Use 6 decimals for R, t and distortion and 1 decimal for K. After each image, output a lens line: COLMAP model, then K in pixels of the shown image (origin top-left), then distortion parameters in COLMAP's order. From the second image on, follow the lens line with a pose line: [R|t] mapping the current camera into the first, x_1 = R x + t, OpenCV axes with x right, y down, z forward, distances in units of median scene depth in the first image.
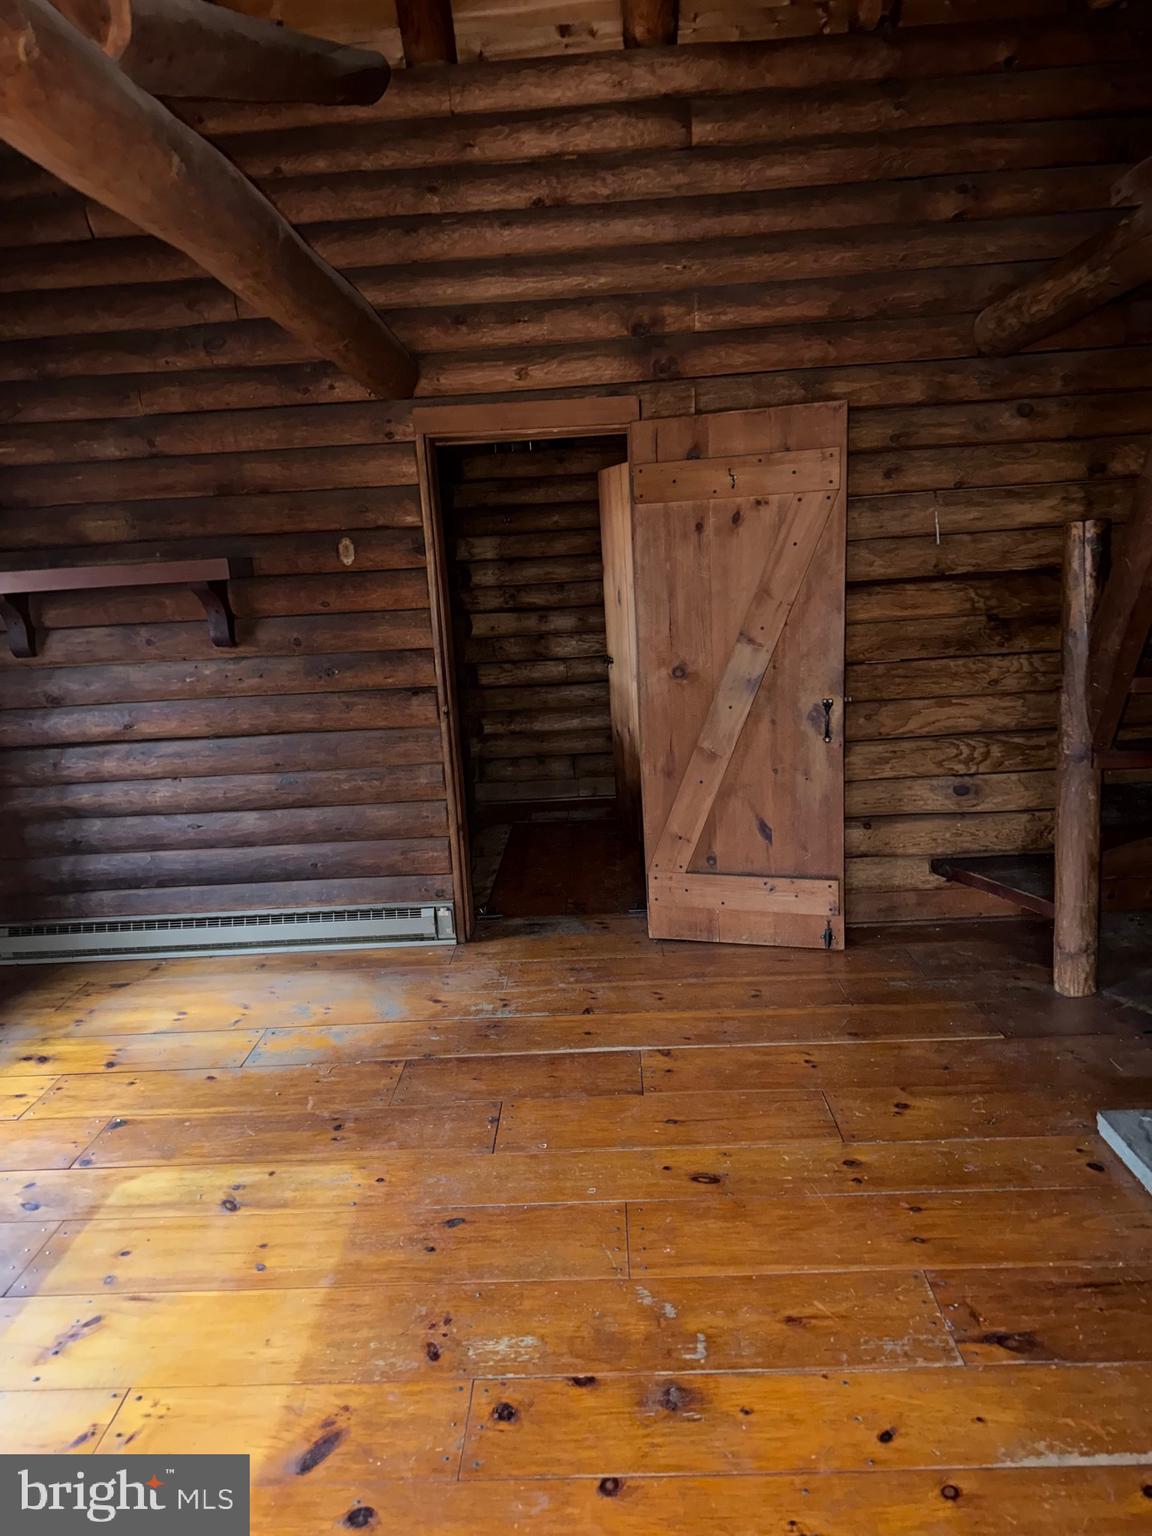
lens RADIAL K [[1090.0, 0, 577.7], [0, 1090.0, 781.8], [0, 0, 1]] dist [0.041438, -0.028591]
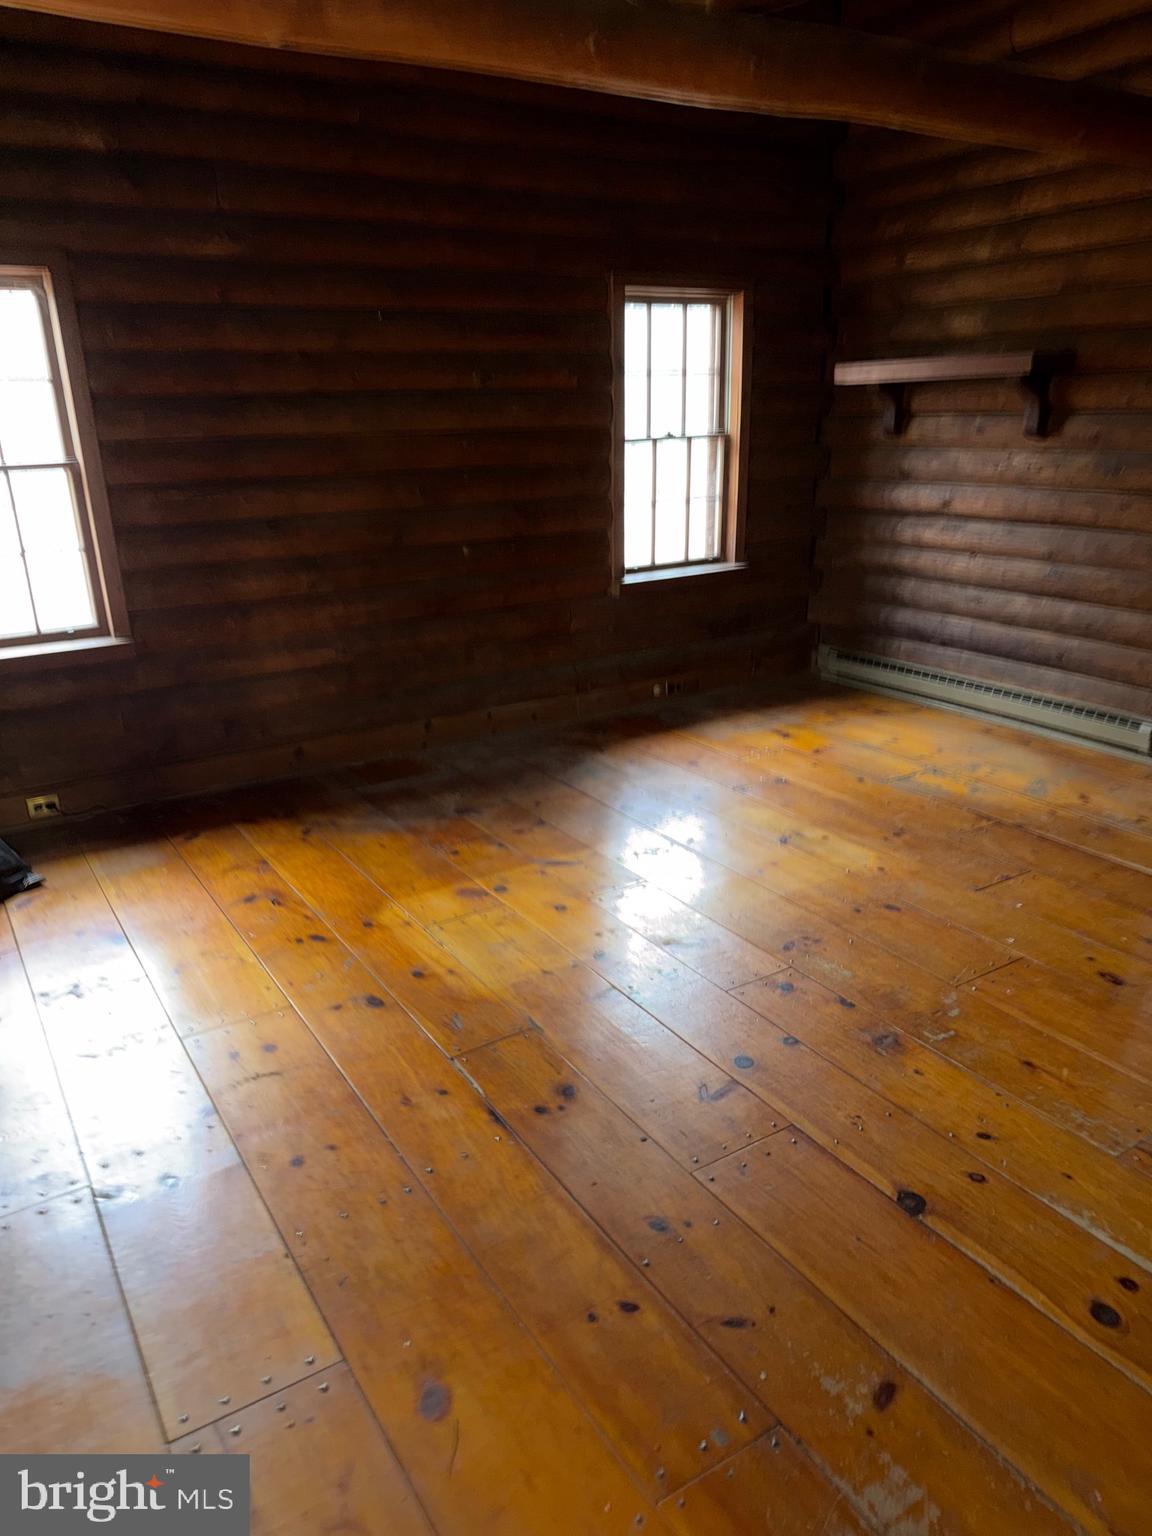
lens RADIAL K [[1090.0, 0, 542.4], [0, 1090.0, 774.5], [0, 0, 1]] dist [0.041438, -0.028591]
pose [[0.544887, 0.313050, -0.777881, 0.364234], [-0.182209, 0.949732, 0.254577, 0.005324], [0.818473, 0.003022, 0.574537, -0.031272]]
